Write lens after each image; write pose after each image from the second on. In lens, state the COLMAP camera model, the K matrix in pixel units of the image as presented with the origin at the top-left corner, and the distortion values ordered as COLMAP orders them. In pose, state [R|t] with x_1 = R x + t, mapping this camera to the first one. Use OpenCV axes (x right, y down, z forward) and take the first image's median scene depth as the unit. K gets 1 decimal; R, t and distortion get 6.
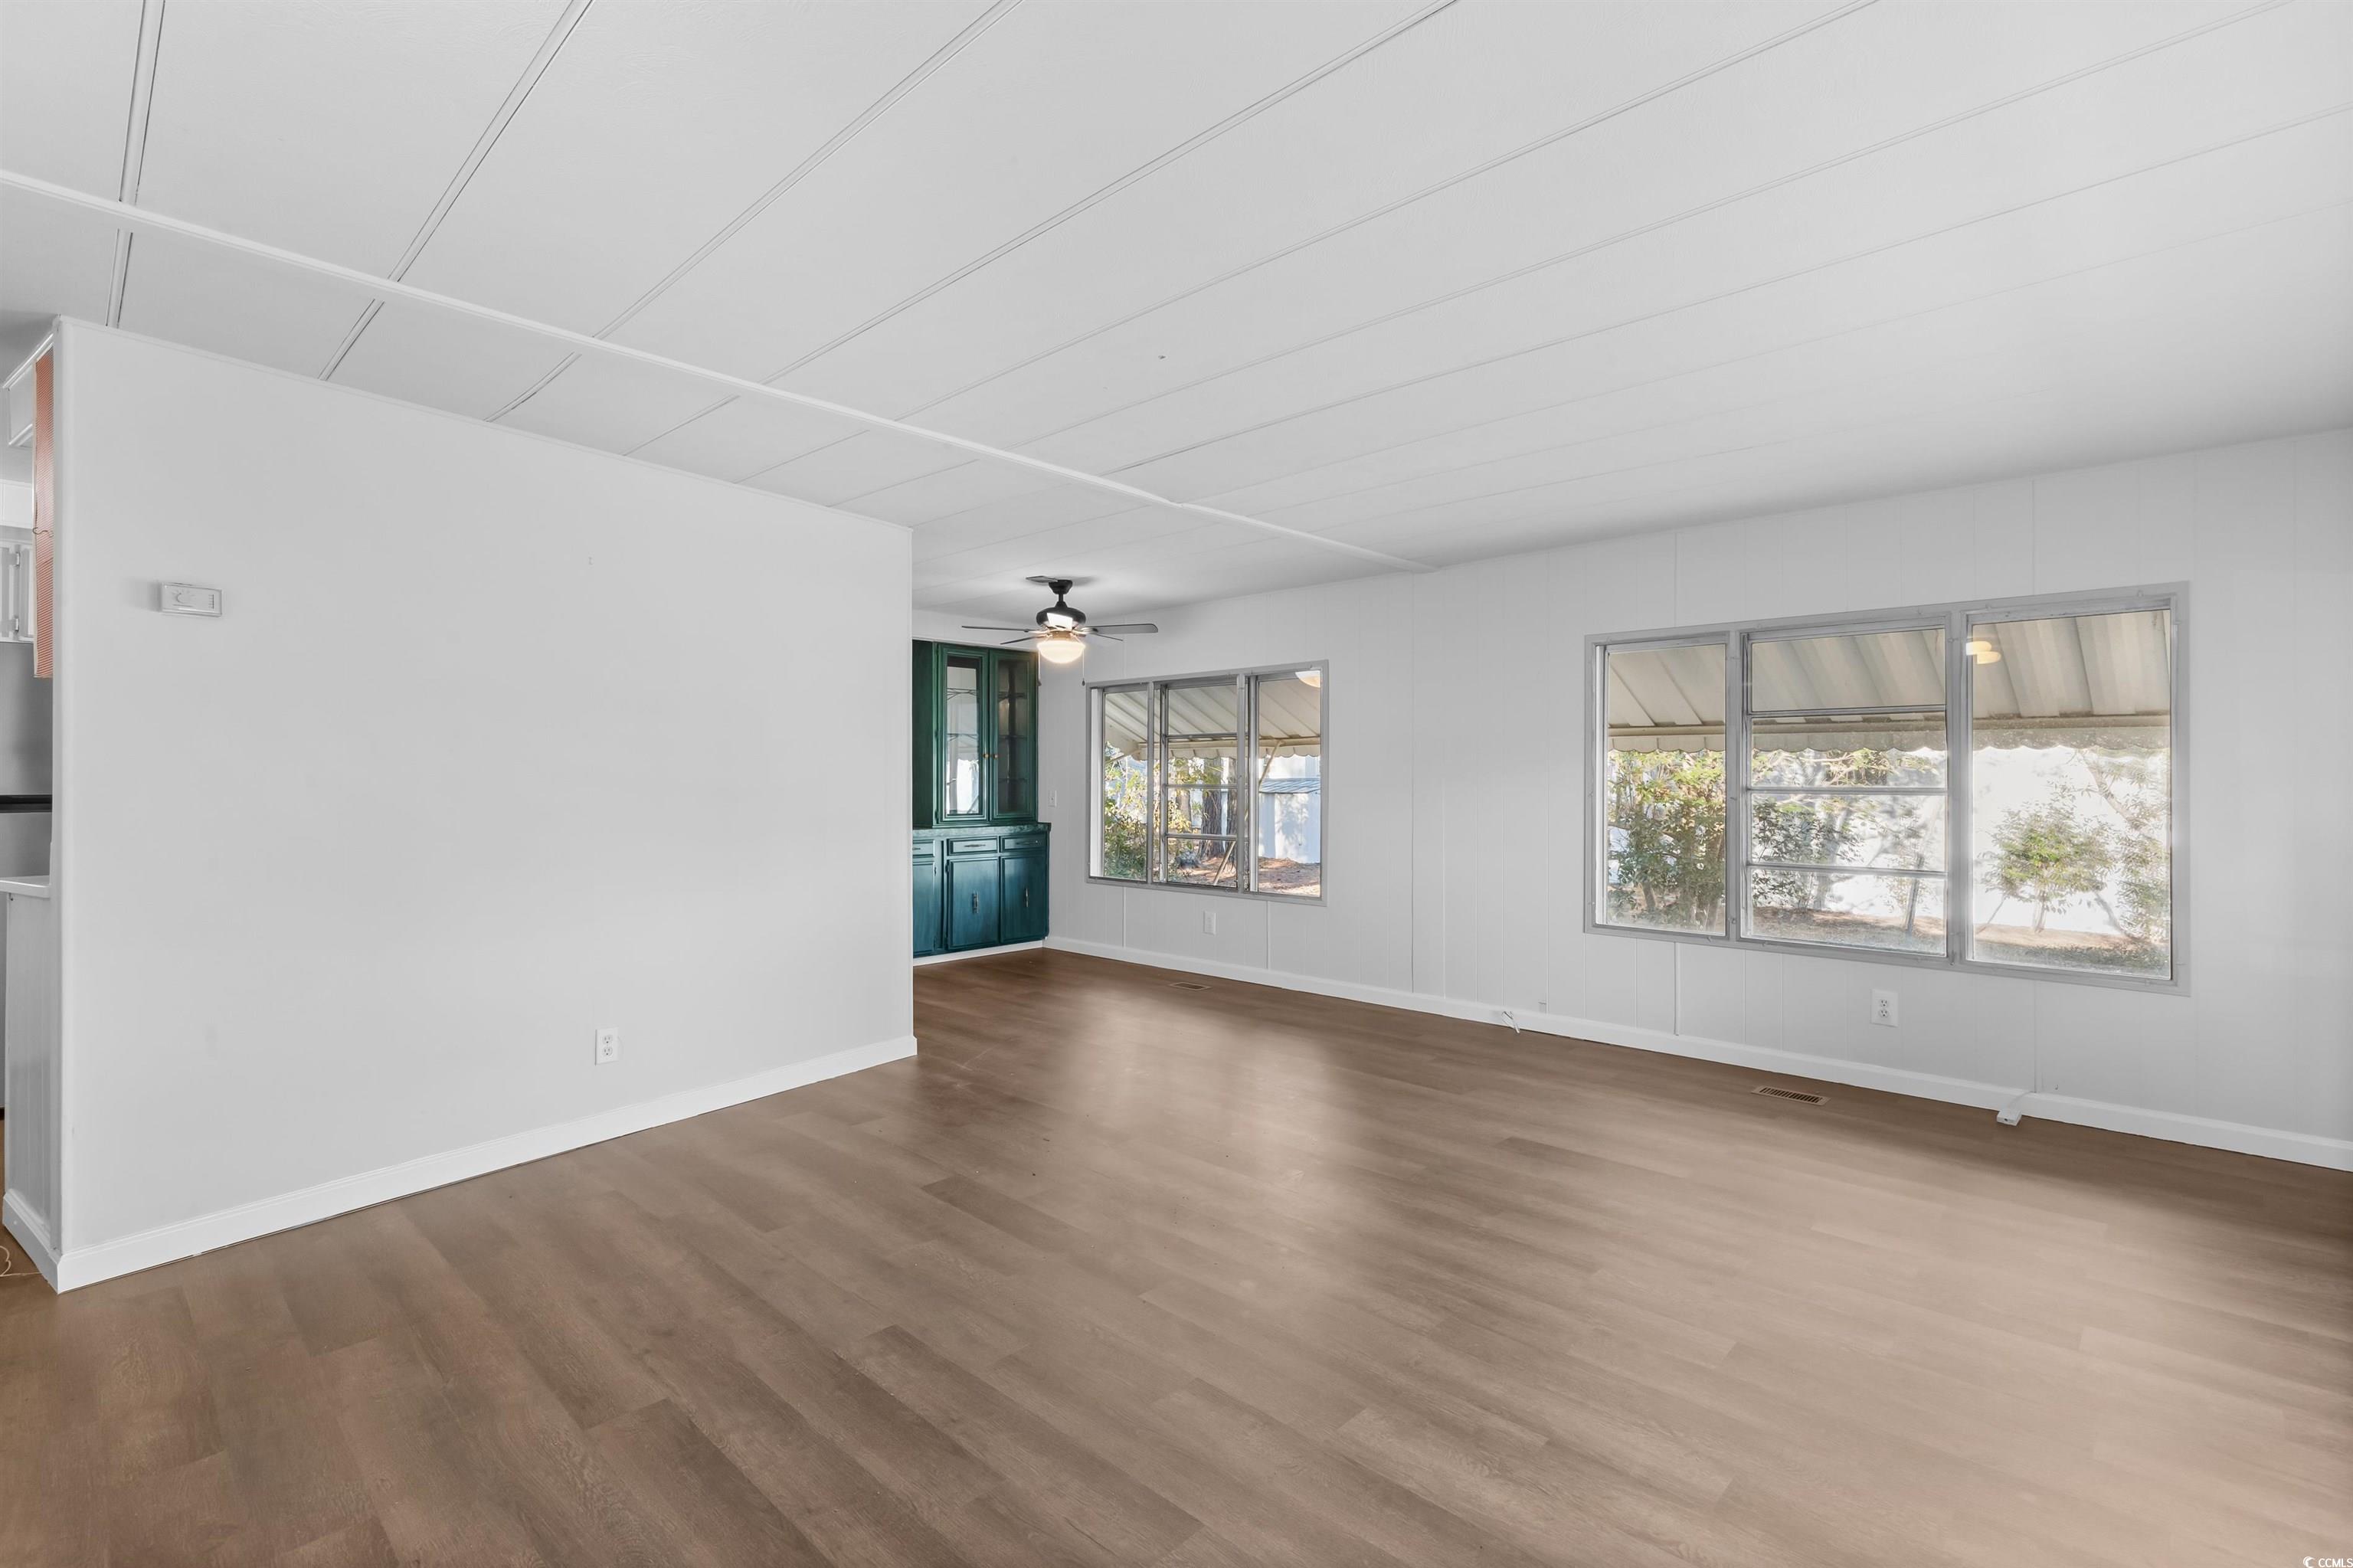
lens RADIAL K [[1068.4, 0, 1178.7], [0, 1068.4, 779.3], [0, 0, 1]] dist [0.014332, -0.000185]
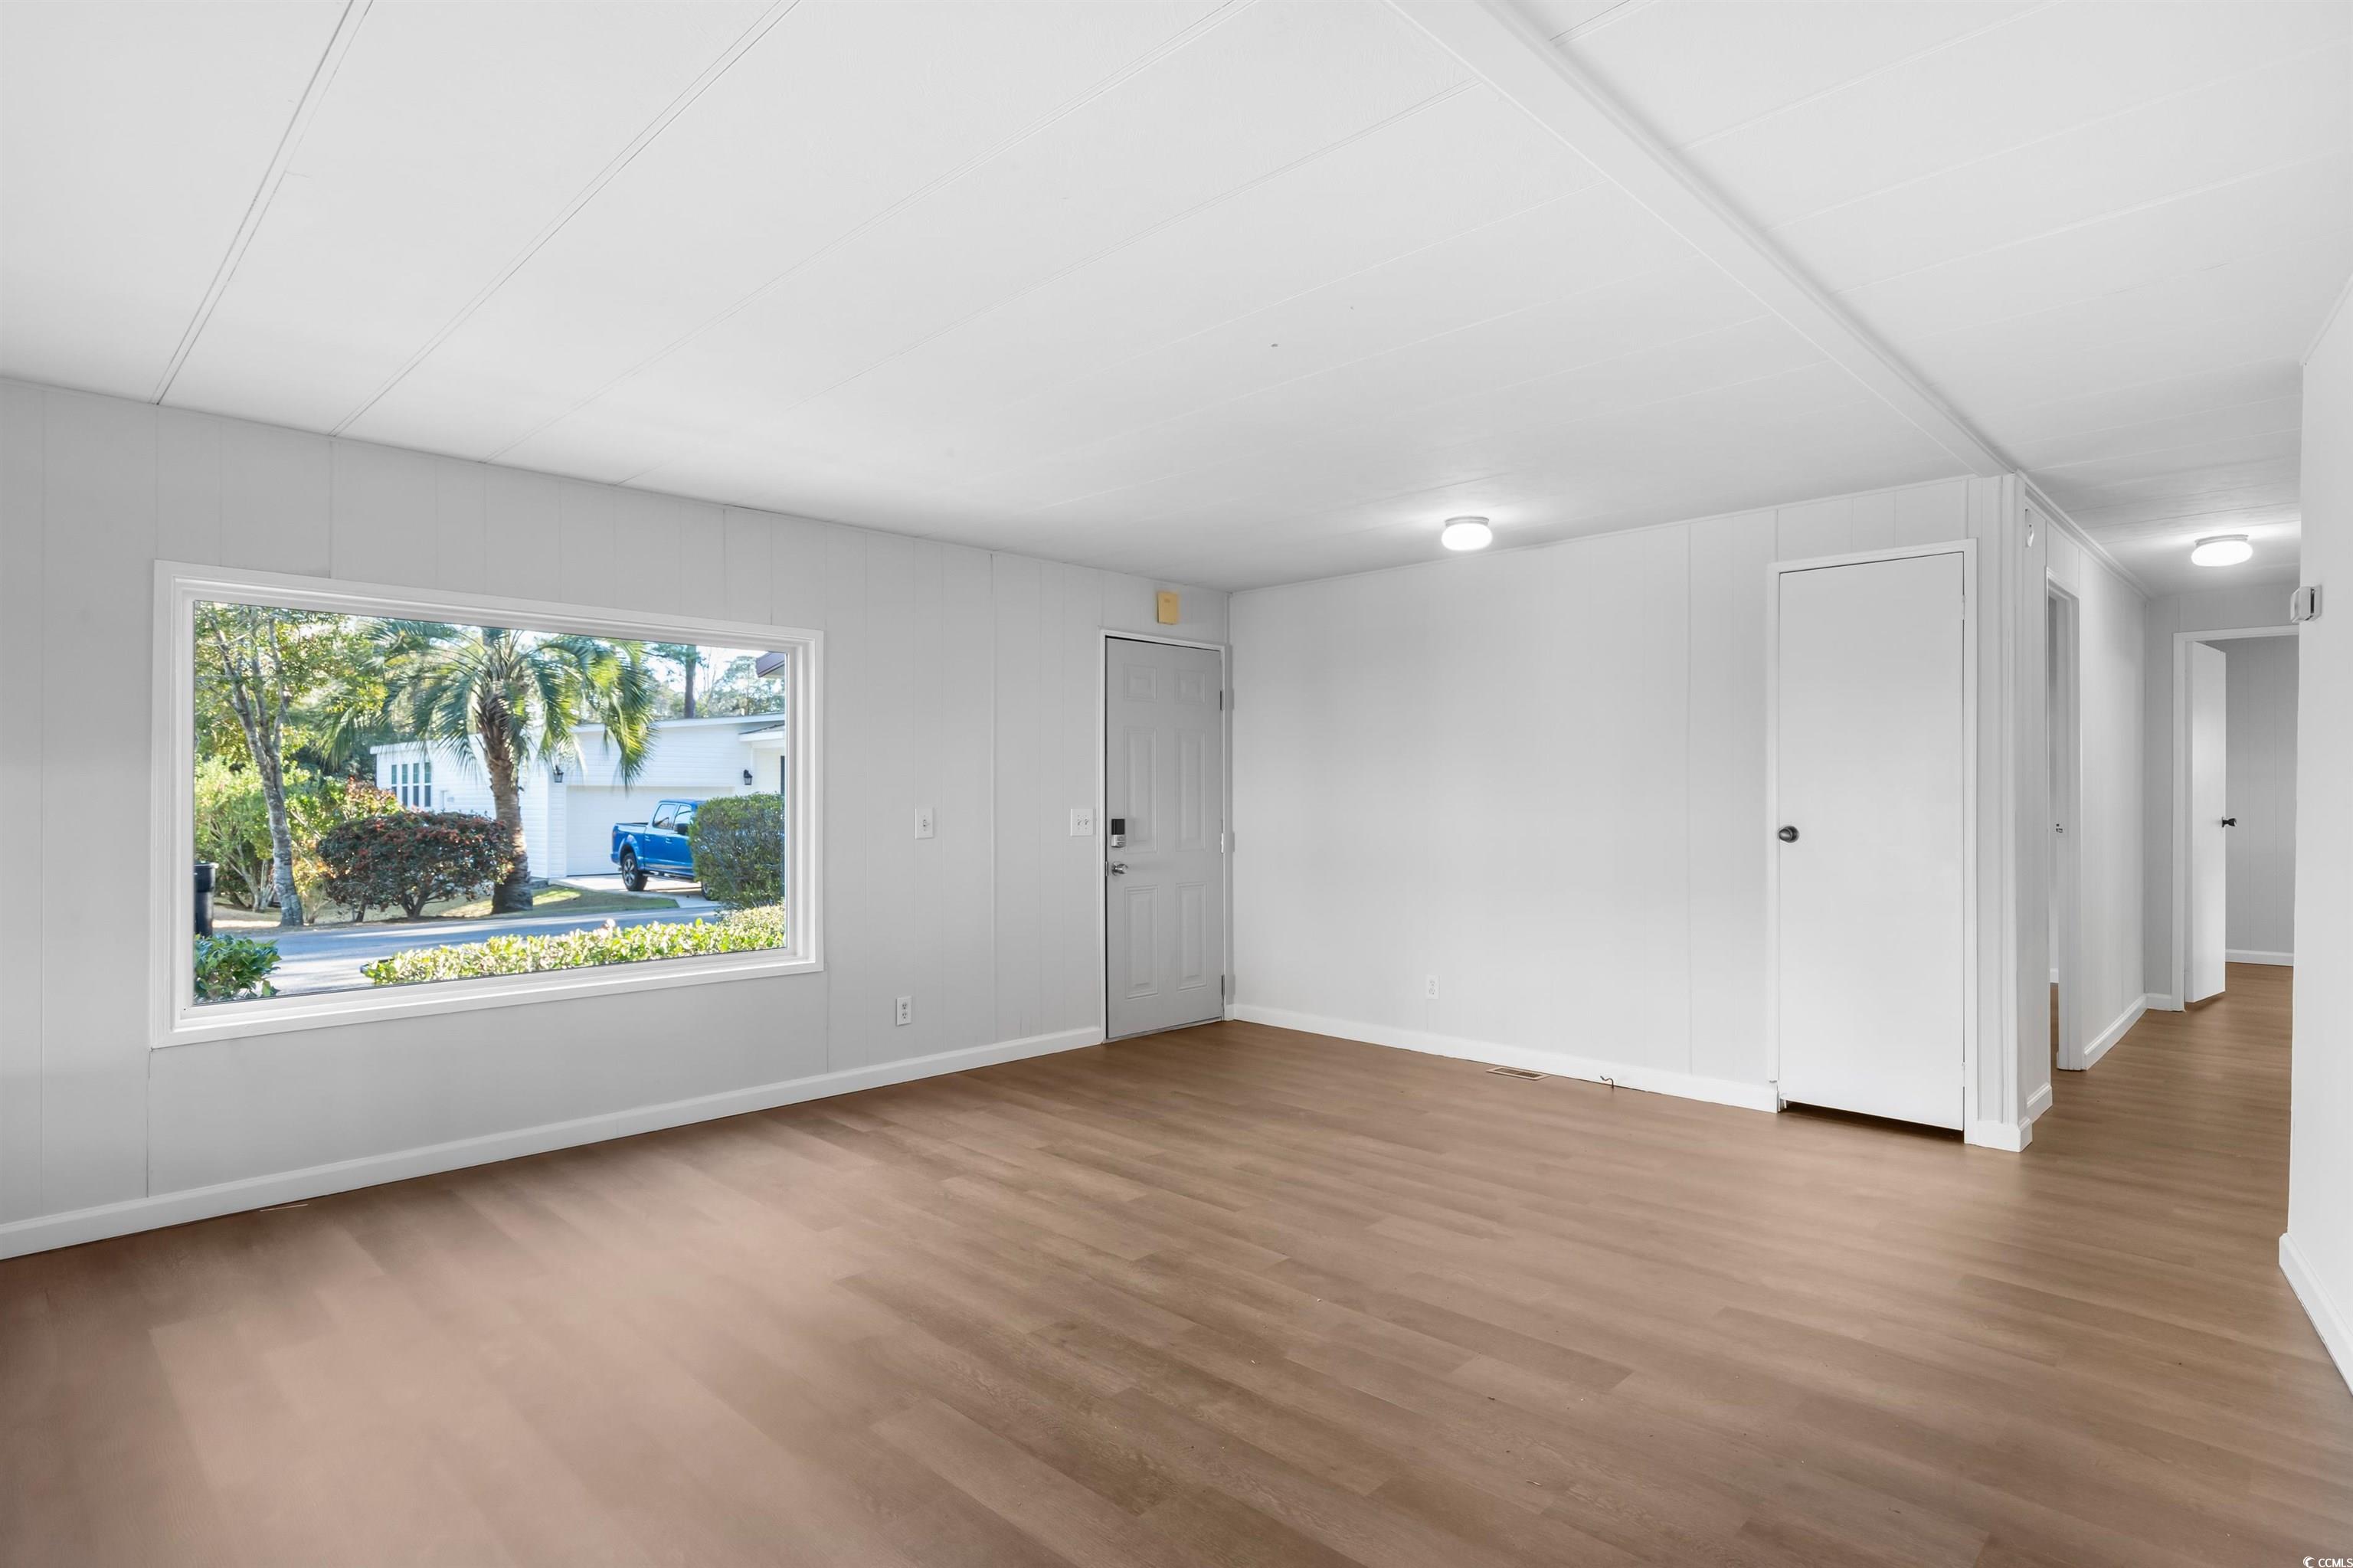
lens RADIAL K [[1211.9, 0, 1181.1], [0, 1211.9, 794.1], [0, 0, 1]] dist [-0.000162, -0.000033]
pose [[-0.999895, 0.001392, 0.014447, 0.028904], [0.001332, 0.999990, -0.004155, 0.002262], [-0.014452, -0.004135, -0.999887, 1.150057]]
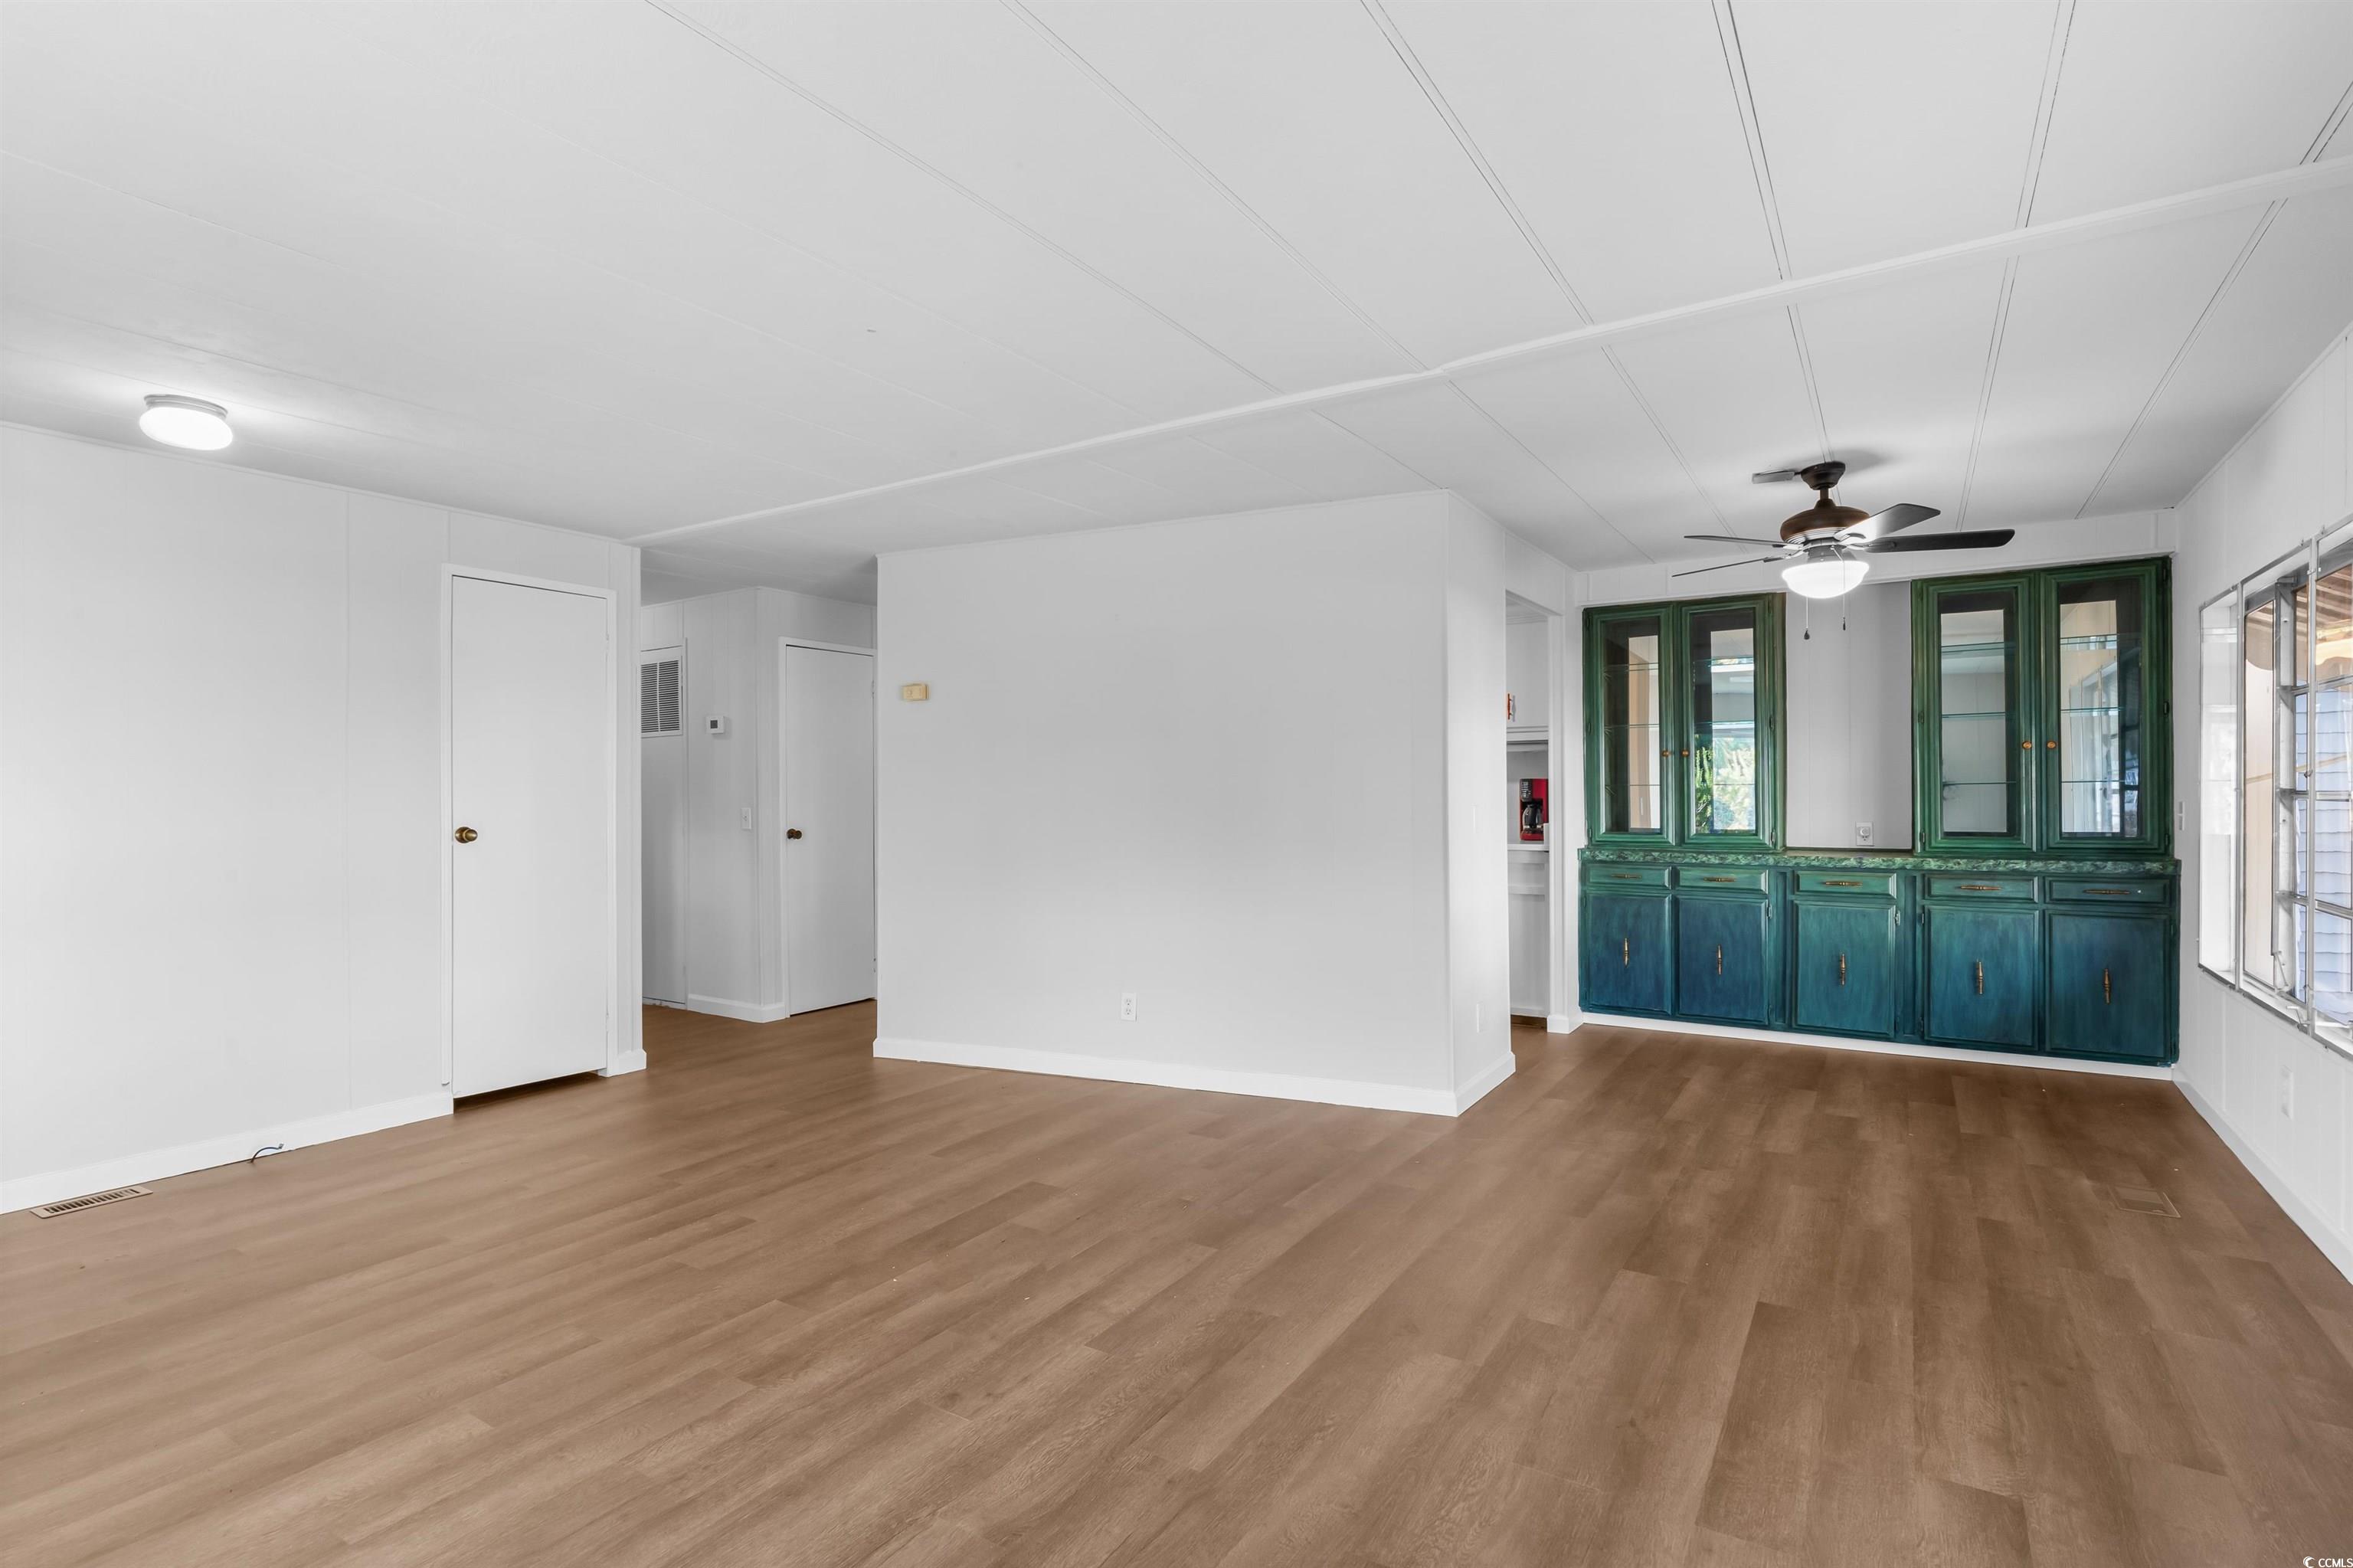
lens RADIAL K [[1128.8, 0, 1190.8], [0, 1128.8, 796.4], [0, 0, 1]] dist [0.001276, 0.000305]
pose [[0.195284, -0.000152, -0.980747, 0.553547], [0.009599, 0.999952, 0.001756, 0.003230], [0.980700, -0.009757, 0.195276, 0.599753]]
